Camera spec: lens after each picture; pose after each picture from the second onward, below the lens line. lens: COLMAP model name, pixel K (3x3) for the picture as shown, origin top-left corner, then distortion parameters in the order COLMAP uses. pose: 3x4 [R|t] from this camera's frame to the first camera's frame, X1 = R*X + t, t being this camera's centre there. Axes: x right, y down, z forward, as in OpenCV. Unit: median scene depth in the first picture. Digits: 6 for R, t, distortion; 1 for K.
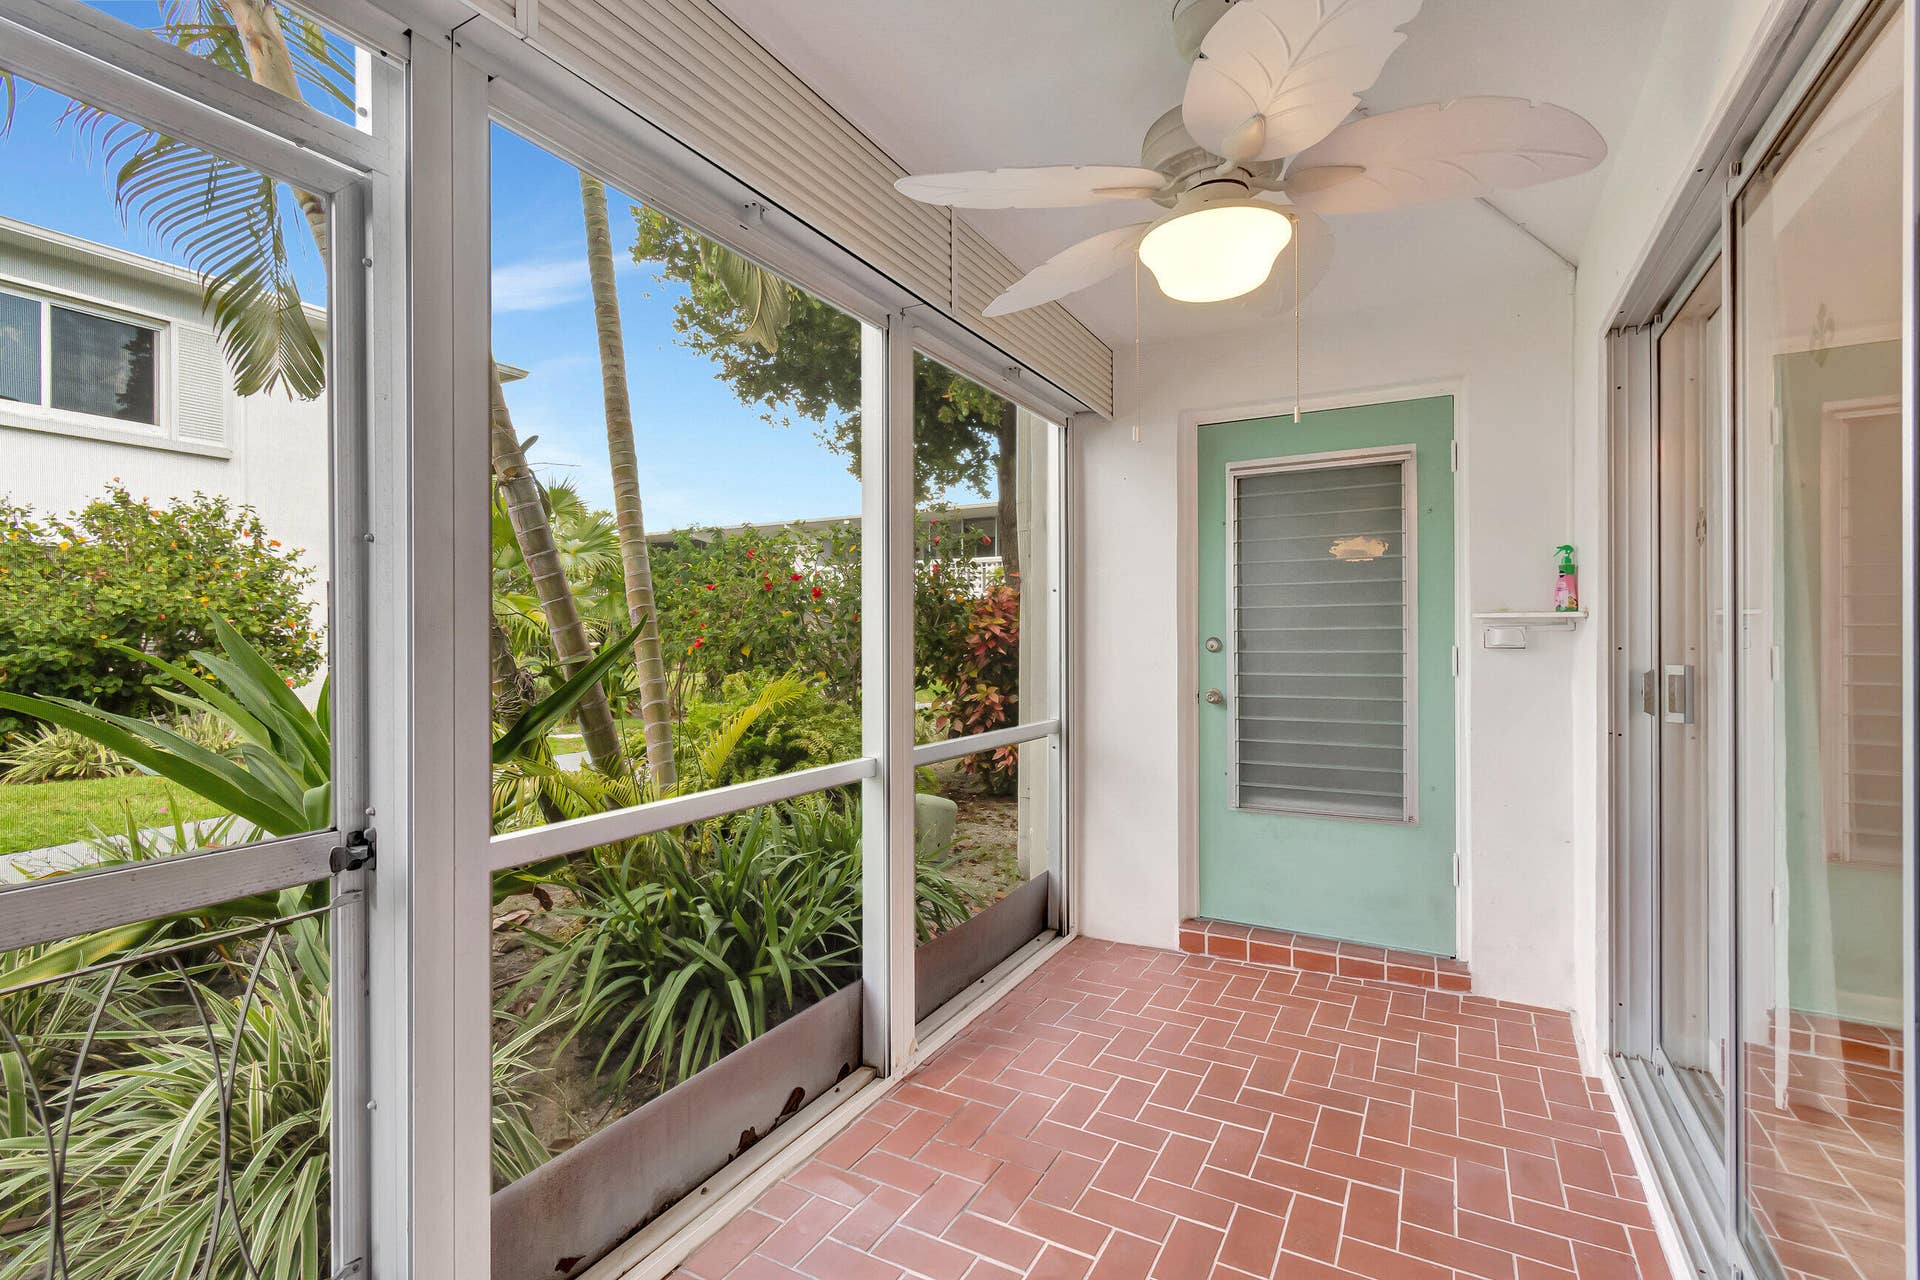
lens RADIAL K [[852.9, 0, 960.0], [0, 852.9, 640.0], [0, 0, 1]] dist [0.000561, -0.000561]
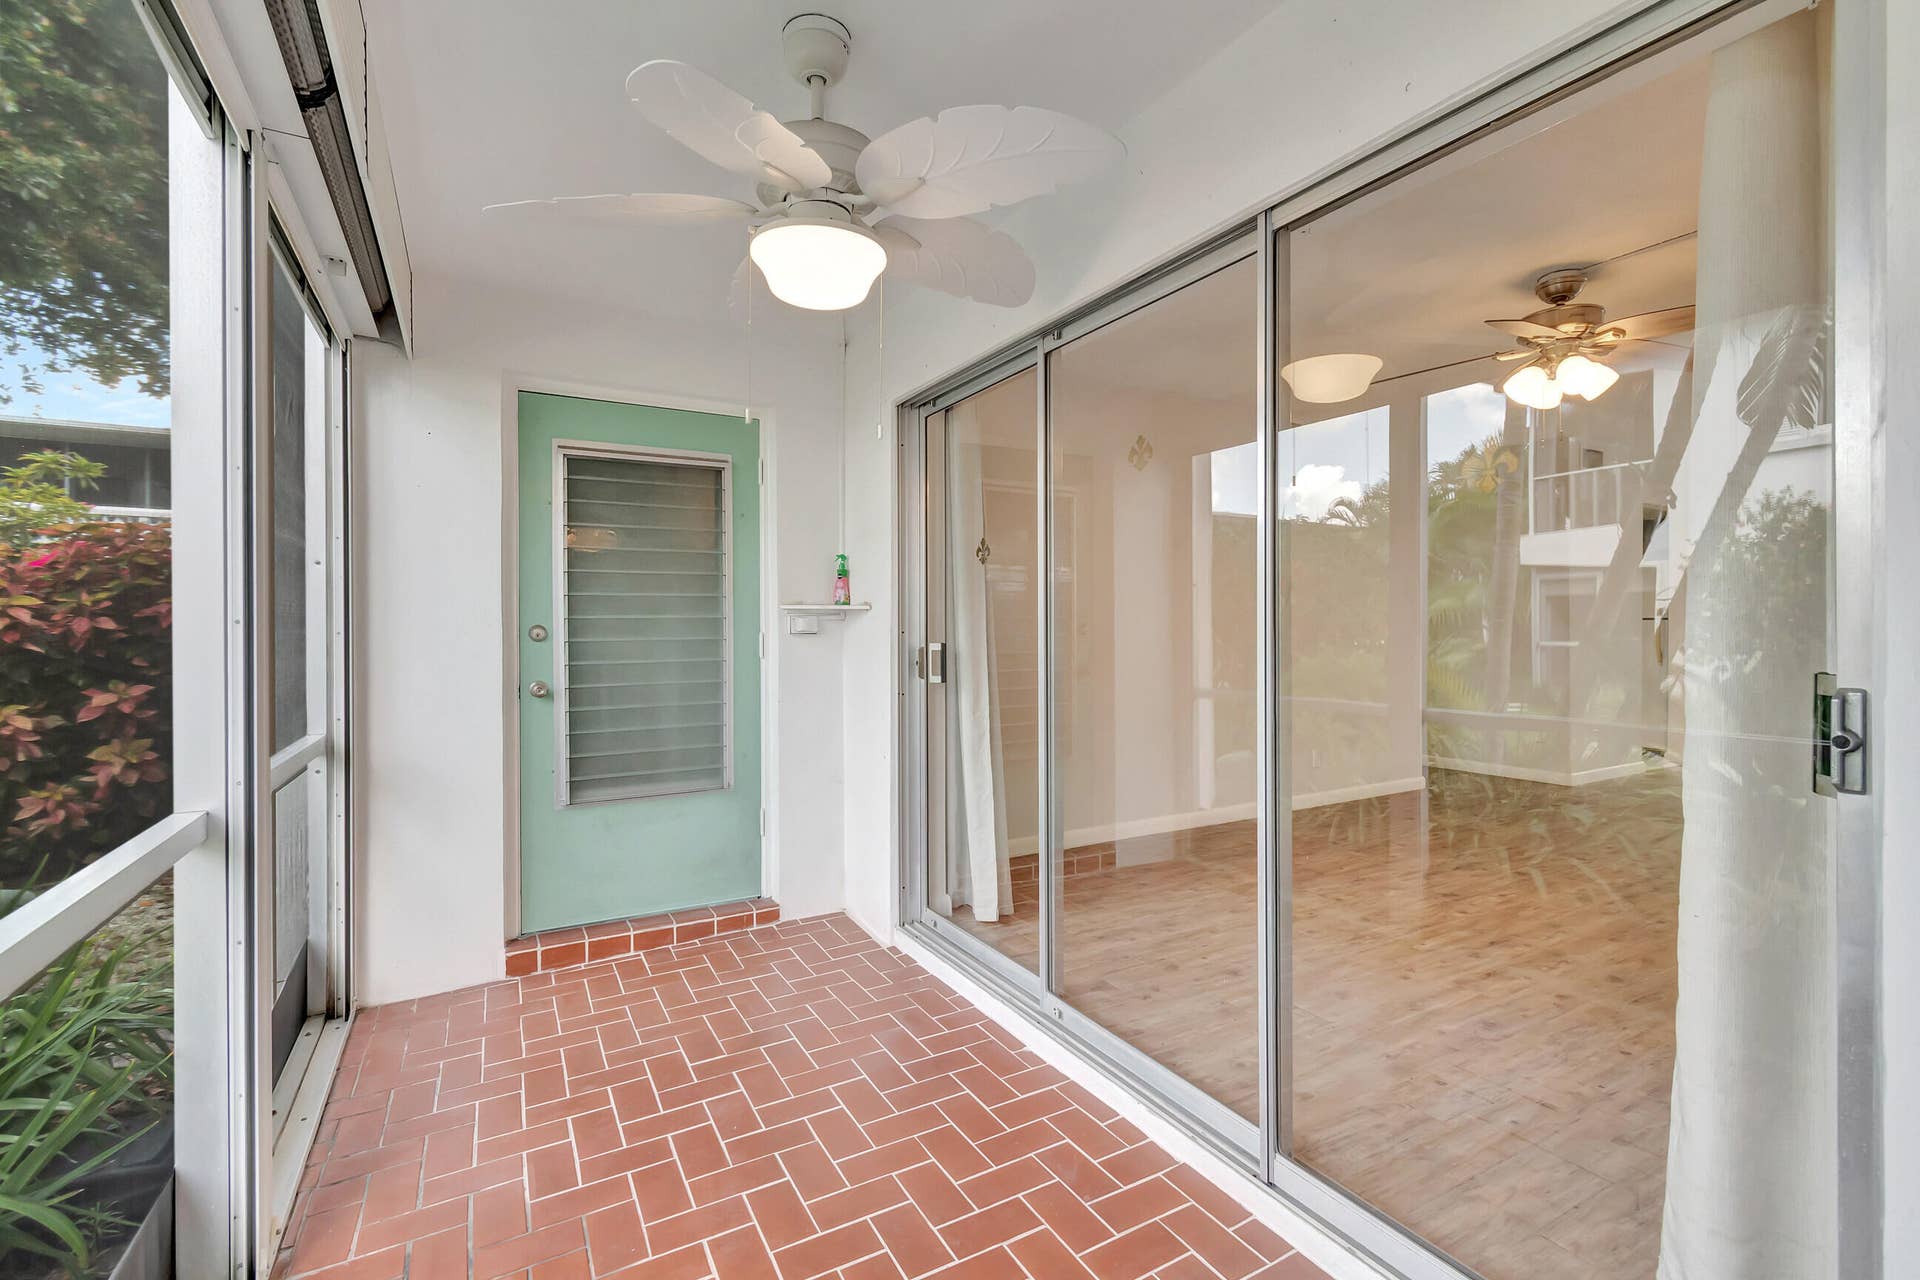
lens RADIAL K [[853.2, 0, 959.0], [0, 853.2, 632.5], [0, 0, 1]] dist [0.001063, -0.000119]
pose [[0.518081, -0.004619, 0.855319, -0.280072], [0.004564, 0.999986, 0.002636, 0.005131], [-0.855319, 0.002538, 0.518095, 0.150737]]
